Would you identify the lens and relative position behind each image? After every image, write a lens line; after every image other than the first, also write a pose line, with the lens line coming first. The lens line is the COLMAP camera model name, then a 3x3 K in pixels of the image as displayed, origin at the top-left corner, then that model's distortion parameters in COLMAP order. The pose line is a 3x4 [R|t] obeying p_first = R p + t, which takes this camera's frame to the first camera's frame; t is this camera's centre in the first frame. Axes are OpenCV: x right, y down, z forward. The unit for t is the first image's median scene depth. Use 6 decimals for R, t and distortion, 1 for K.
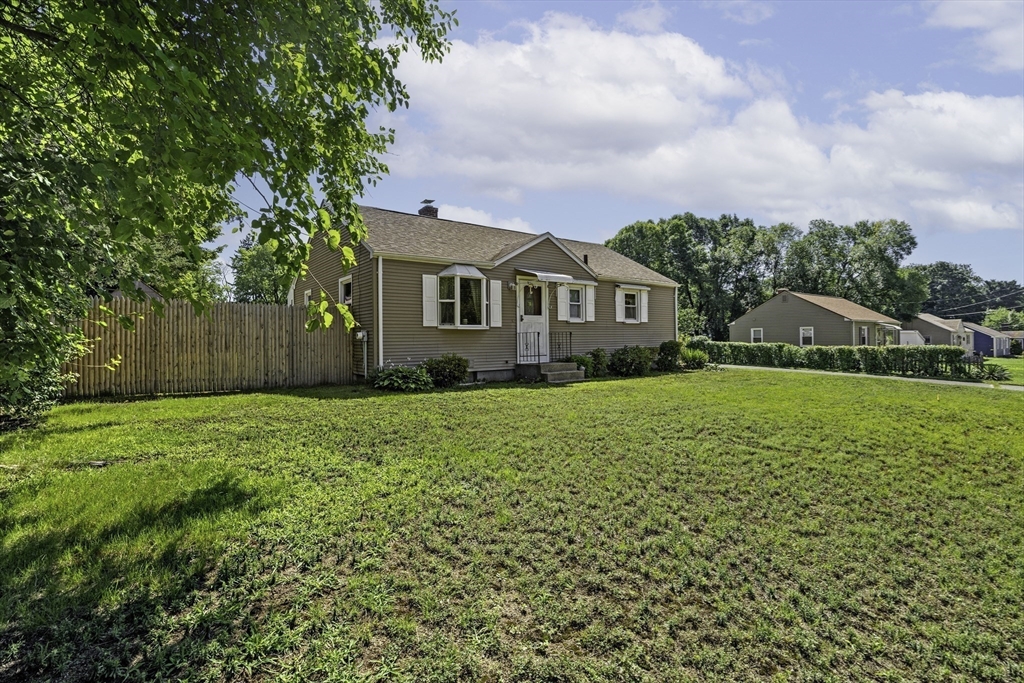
lens RADIAL K [[501.5, 0, 515.9], [0, 501.5, 344.2], [0, 0, 1]] dist [-0.004060, -0.000388]
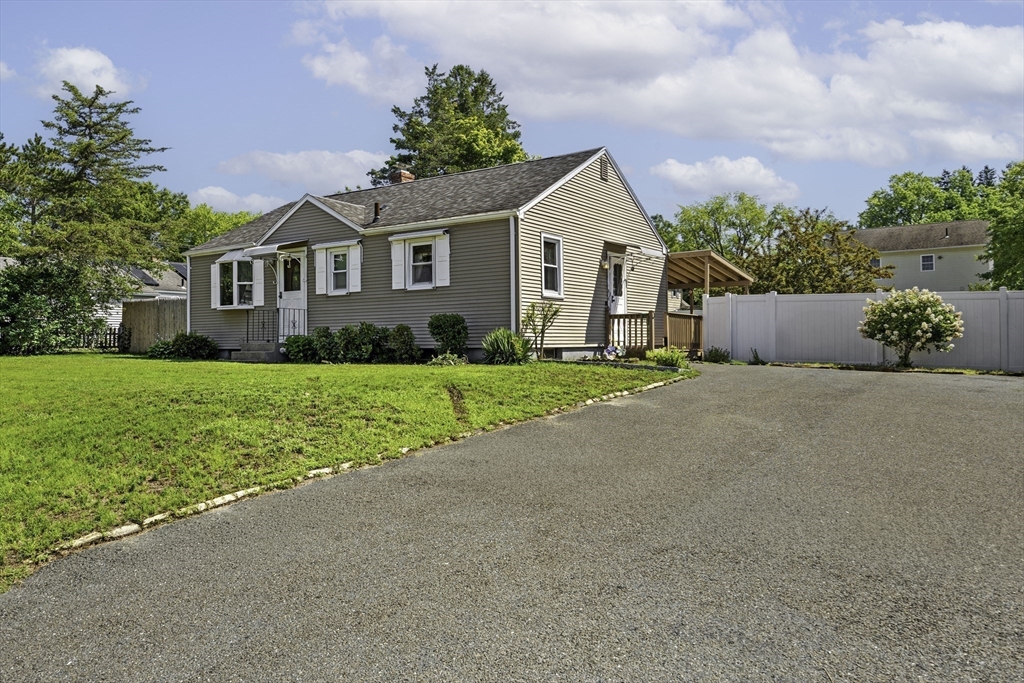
lens RADIAL K [[751.8, 0, 512.8], [0, 751.8, 336.9], [0, 0, 1]] dist [-0.001956, 0.000276]
pose [[0.309720, 0.008210, -0.950792, 1.455763], [0.005363, 0.999932, 0.010382, 0.014381], [0.950813, -0.008315, 0.309655, 0.957447]]
